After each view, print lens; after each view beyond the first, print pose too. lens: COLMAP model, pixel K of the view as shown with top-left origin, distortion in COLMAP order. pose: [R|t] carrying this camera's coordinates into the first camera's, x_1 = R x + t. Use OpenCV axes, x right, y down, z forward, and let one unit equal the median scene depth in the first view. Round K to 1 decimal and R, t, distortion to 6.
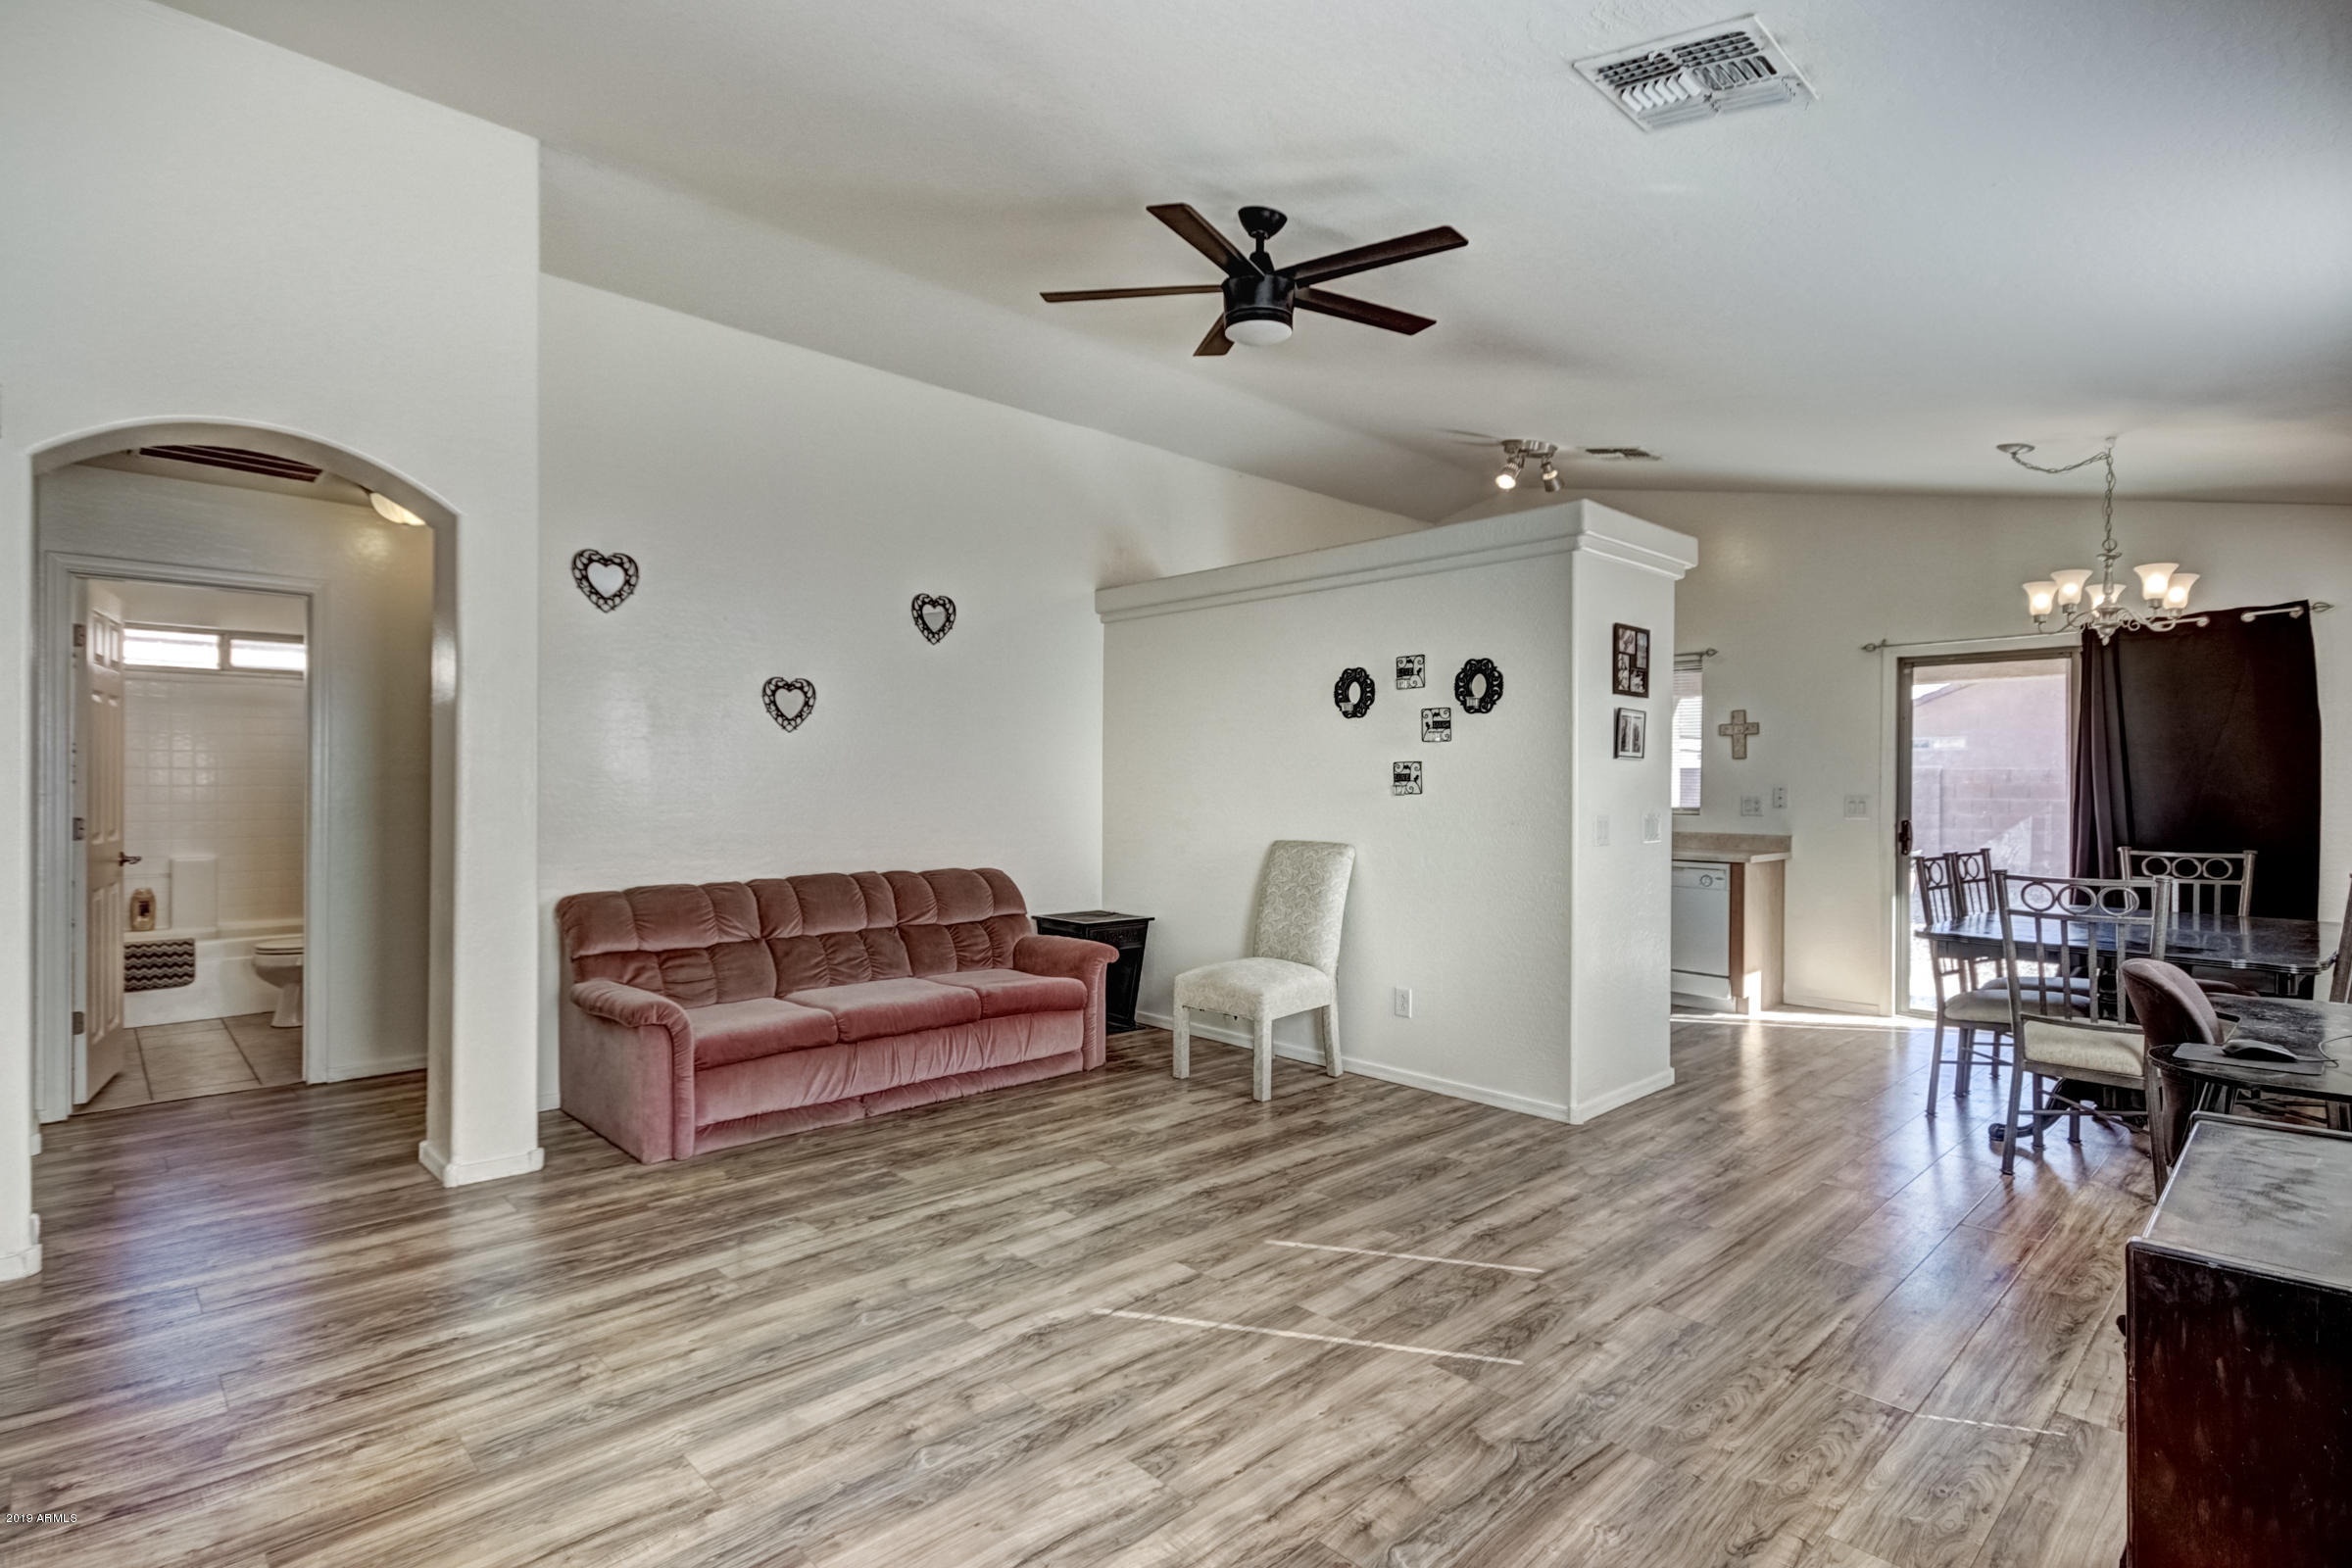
lens RADIAL K [[1148.0, 0, 1195.6], [0, 1148.0, 778.2], [0, 0, 1]] dist [0.015394, -0.000102]
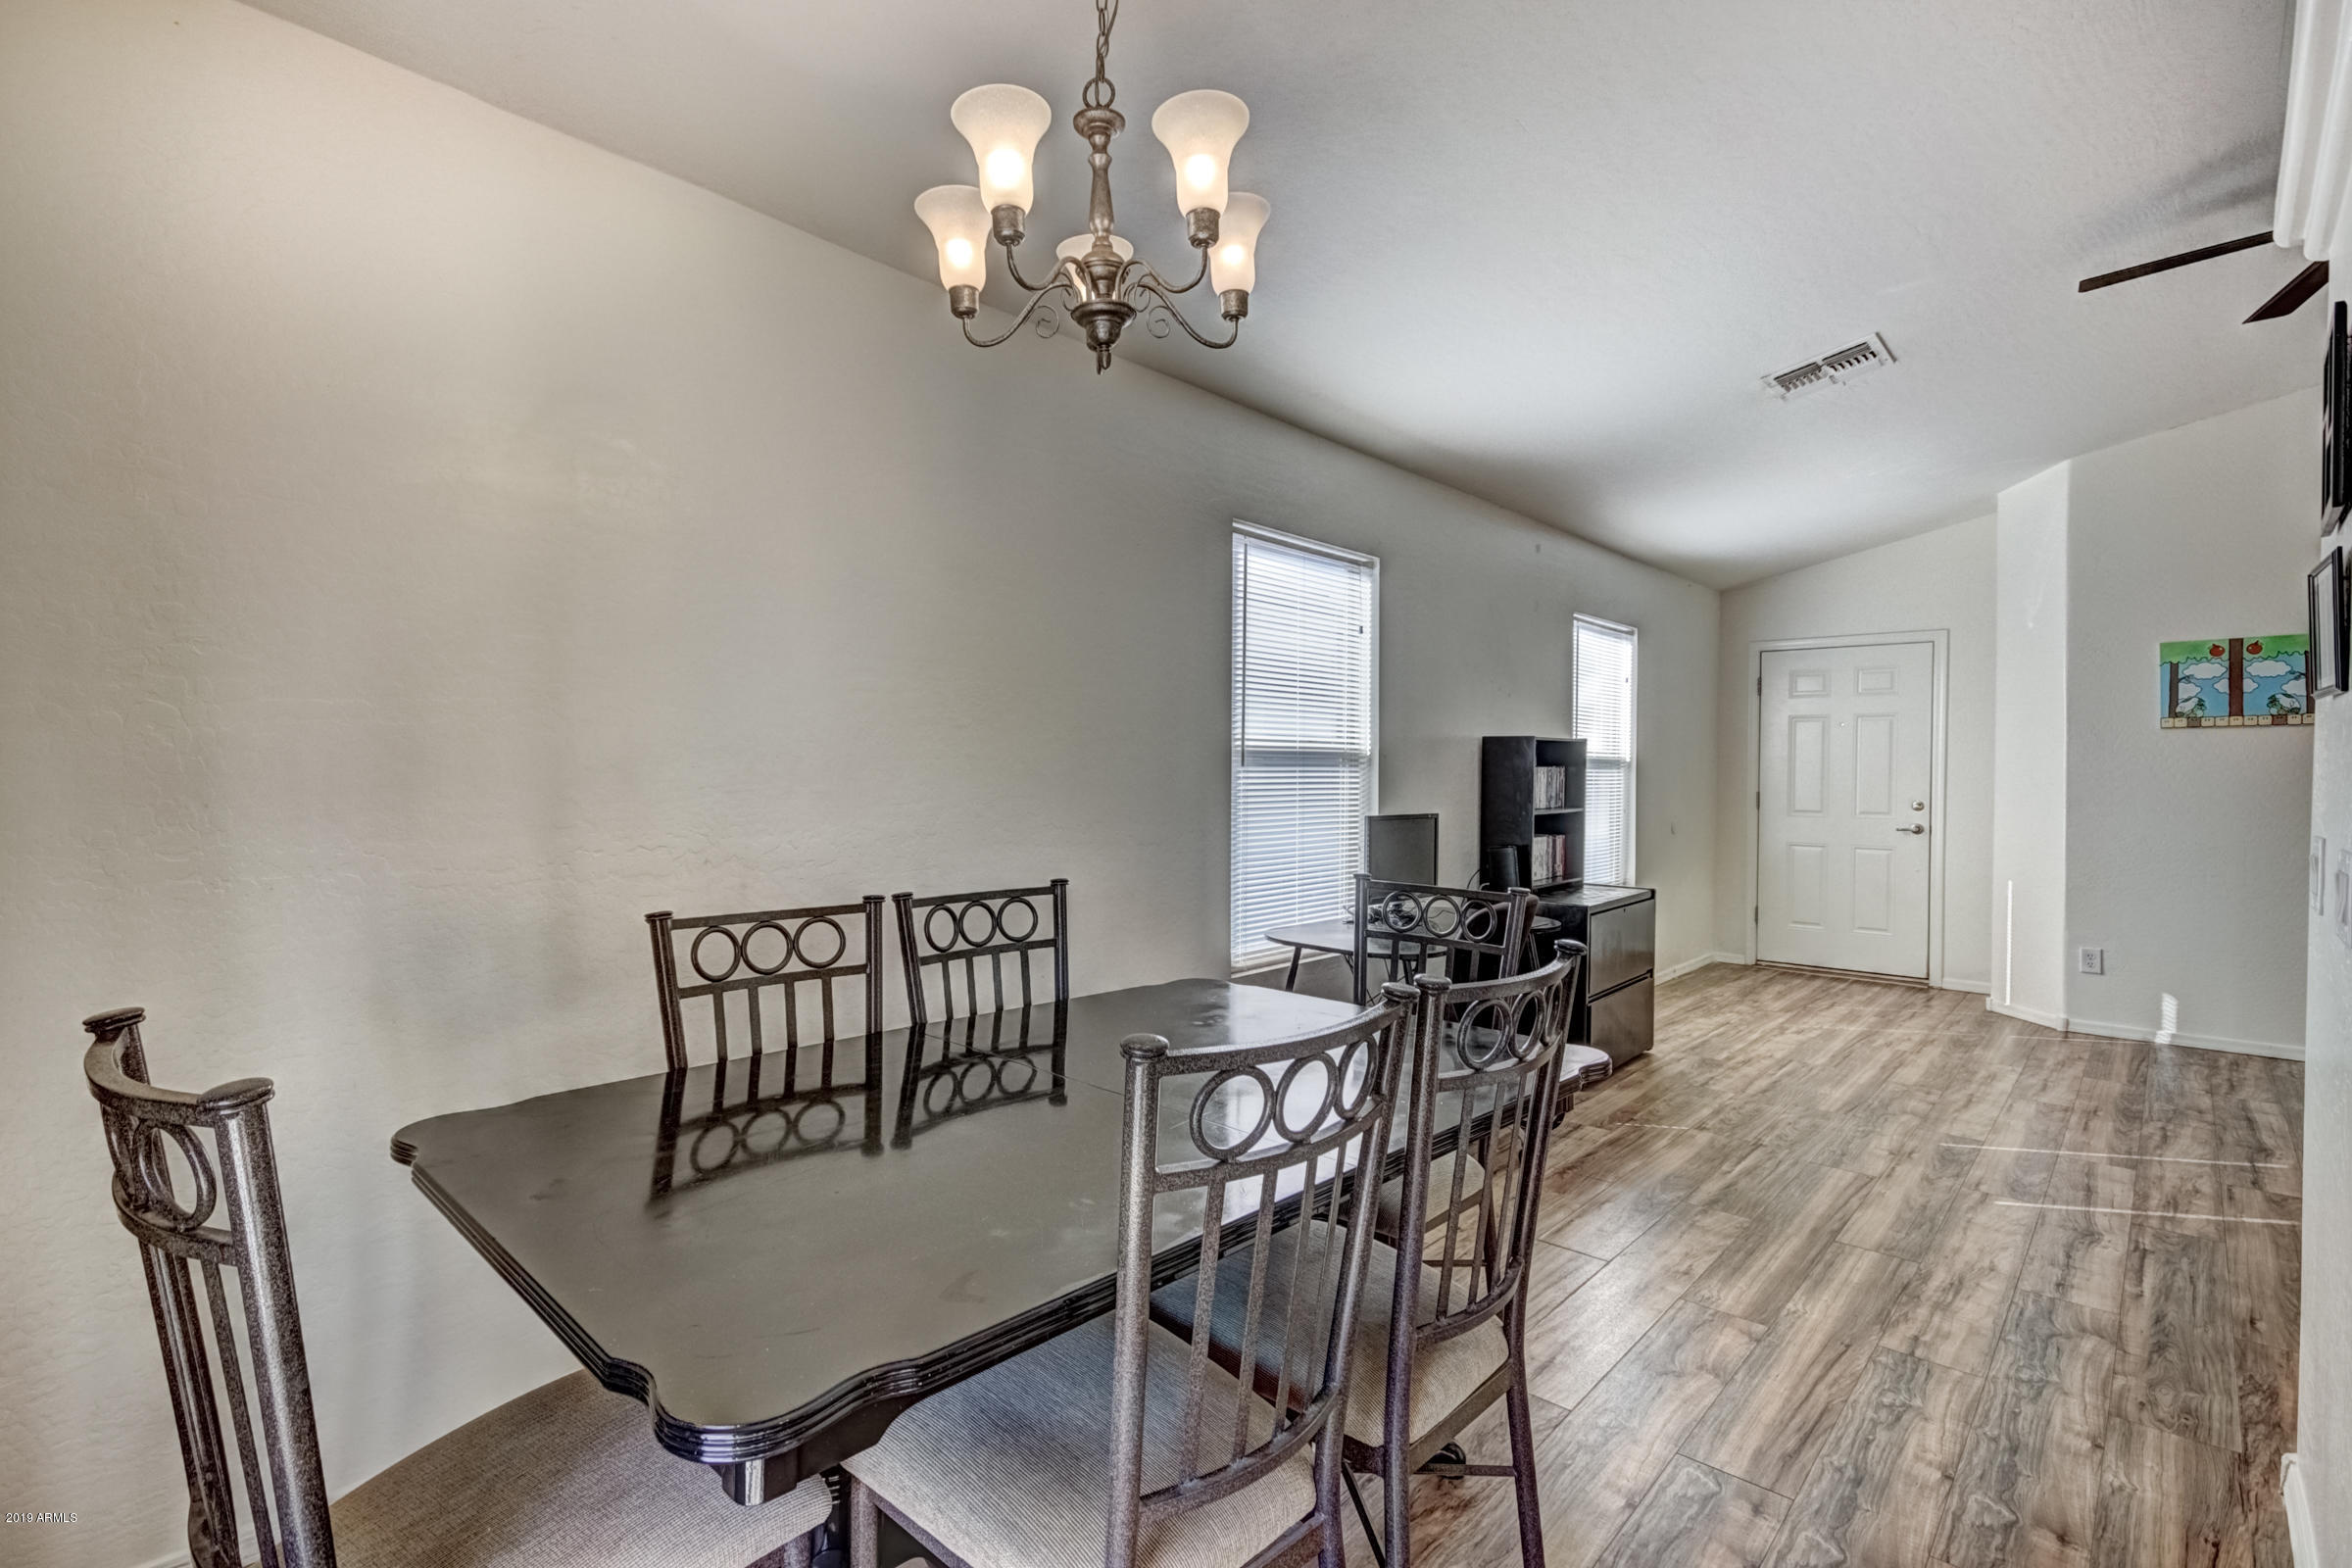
lens RADIAL K [[1116.1, 0, 1168.6], [0, 1116.1, 784.1], [0, 0, 1]] dist [0.017392, 0.000279]
pose [[-0.998049, -0.014477, -0.060738, 1.131620], [-0.014983, 0.999857, 0.007889, 0.018418], [0.060615, 0.008784, -0.998123, 1.969871]]
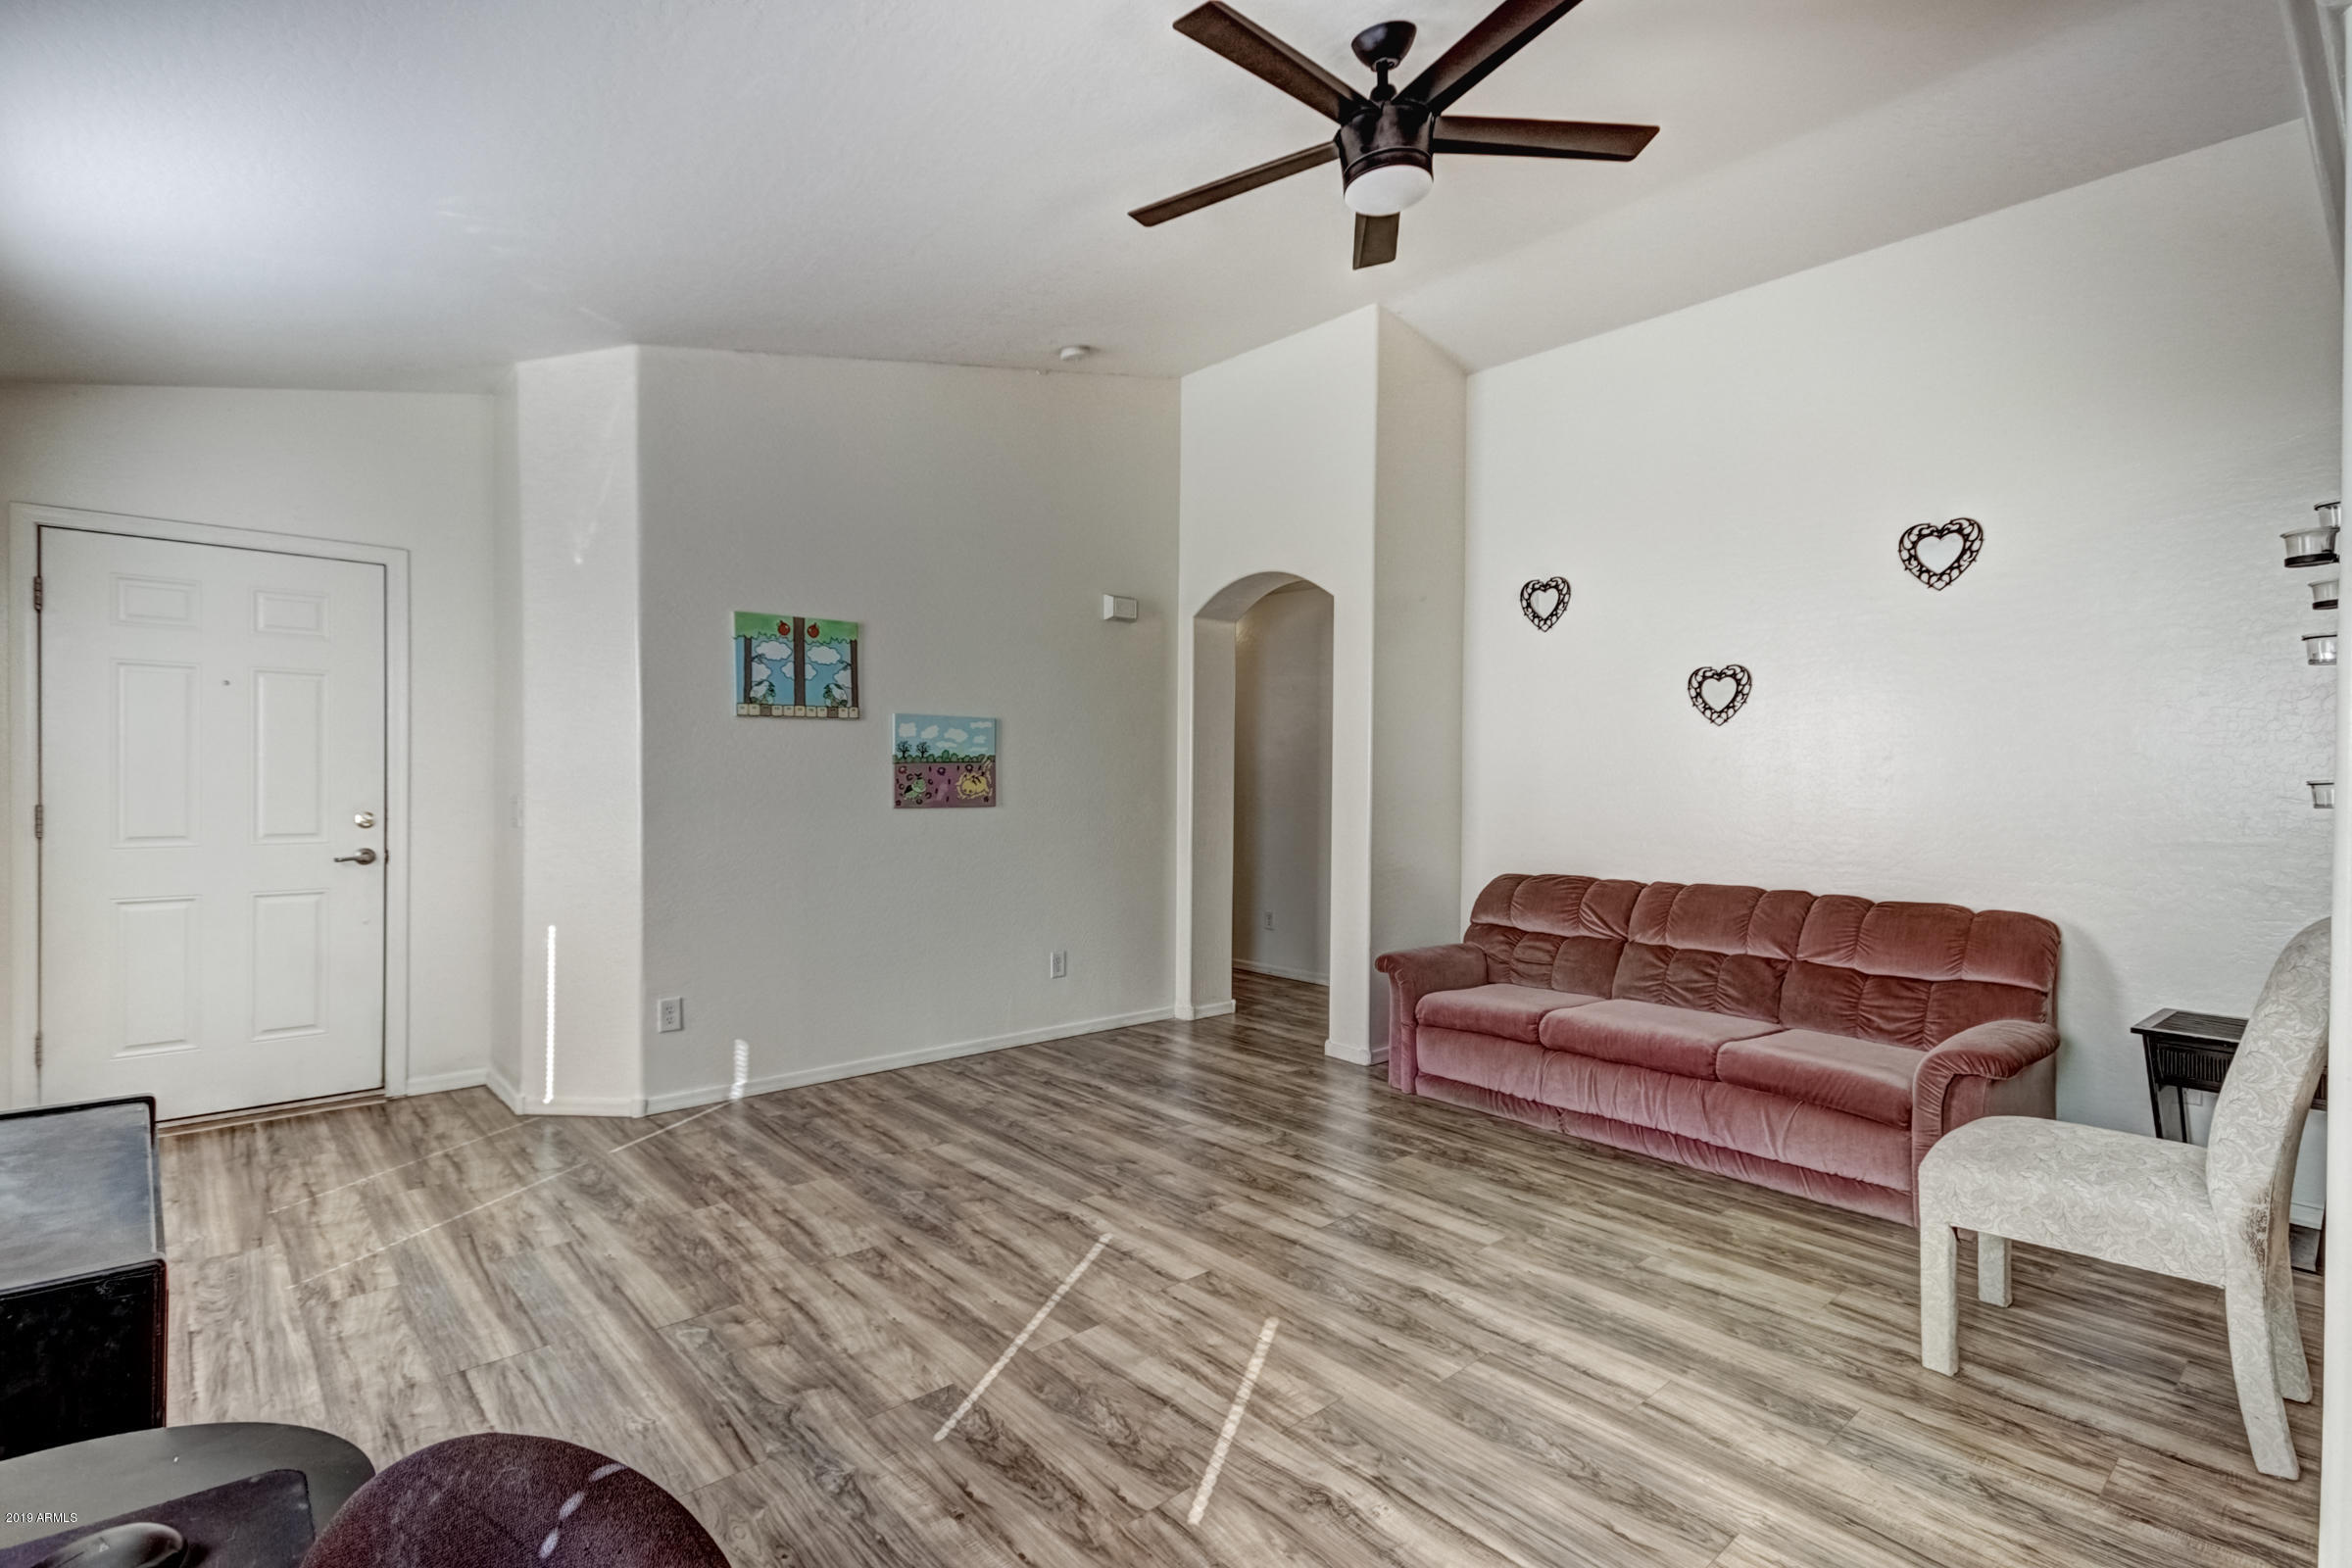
lens RADIAL K [[1116.1, 0, 1168.6], [0, 1116.1, 784.1], [0, 0, 1]] dist [0.017392, 0.000279]
pose [[-0.053995, -0.004197, -0.998532, 0.891810], [-0.003867, 0.999985, -0.003994, 0.013770], [0.998534, 0.003645, -0.054011, 0.975884]]
